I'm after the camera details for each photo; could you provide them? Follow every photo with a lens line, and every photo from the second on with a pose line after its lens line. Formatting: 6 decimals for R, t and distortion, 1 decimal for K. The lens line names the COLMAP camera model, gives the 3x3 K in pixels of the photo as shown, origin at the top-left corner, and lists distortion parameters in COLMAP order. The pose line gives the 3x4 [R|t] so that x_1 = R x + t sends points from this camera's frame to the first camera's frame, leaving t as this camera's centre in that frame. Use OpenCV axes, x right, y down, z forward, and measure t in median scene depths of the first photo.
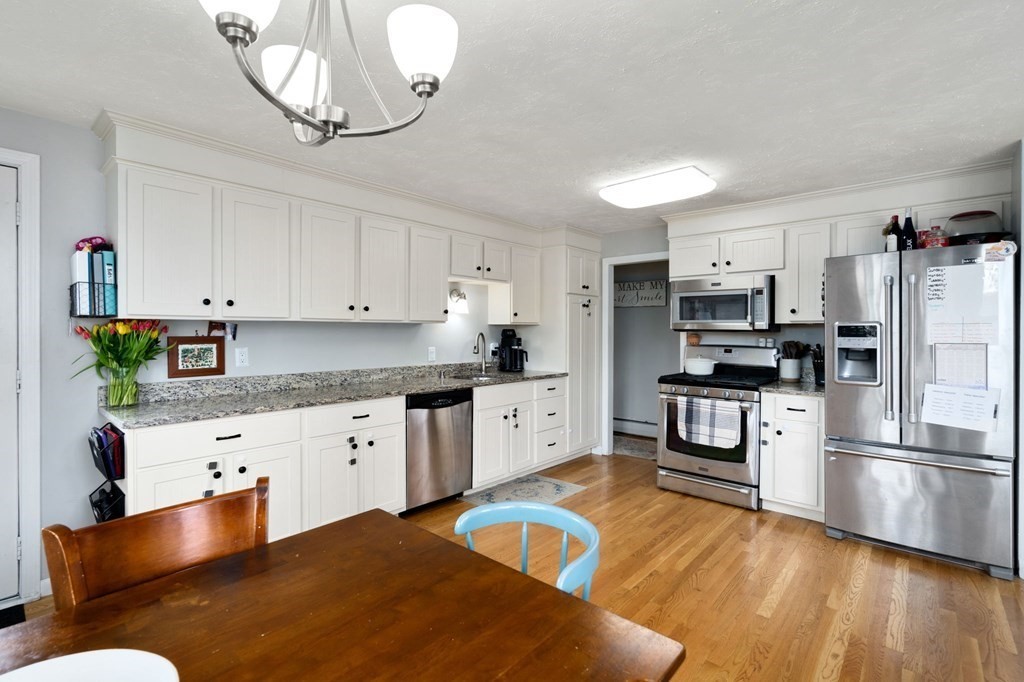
lens RADIAL K [[472.3, 0, 506.6], [0, 472.3, 336.0], [0, 0, 1]] dist [-0.004990, -0.000426]
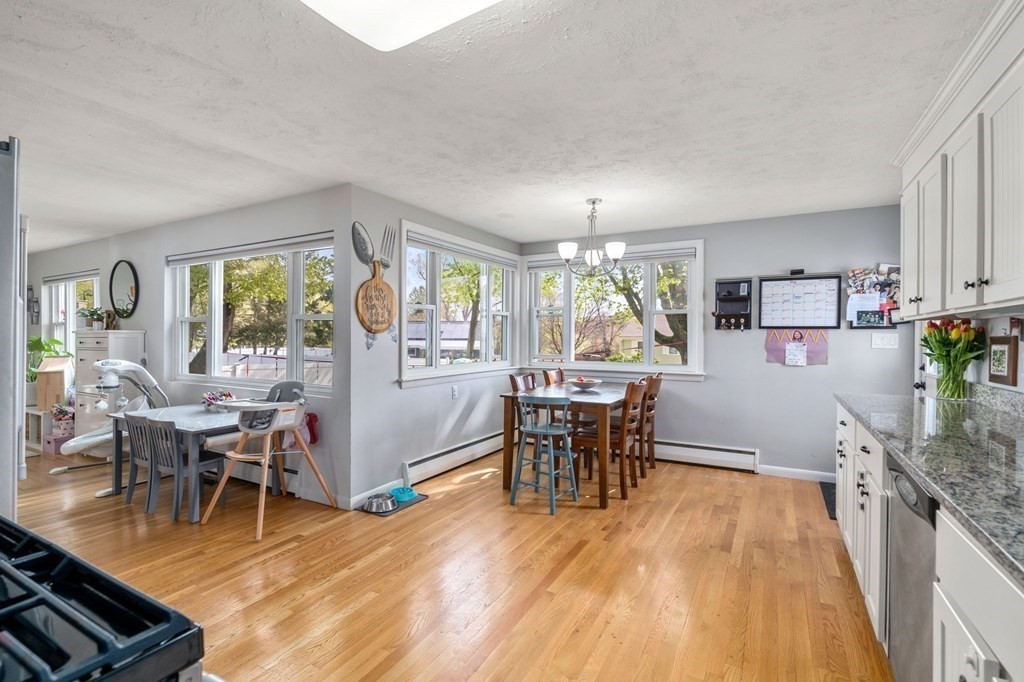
lens RADIAL K [[472.3, 0, 517.1], [0, 472.3, 338.3], [0, 0, 1]] dist [-0.004990, -0.000426]
pose [[-0.973588, -0.005492, -0.228247, 0.285400], [-0.008485, 0.999890, 0.012132, 0.001508], [0.228155, 0.013748, -0.973528, 1.257326]]
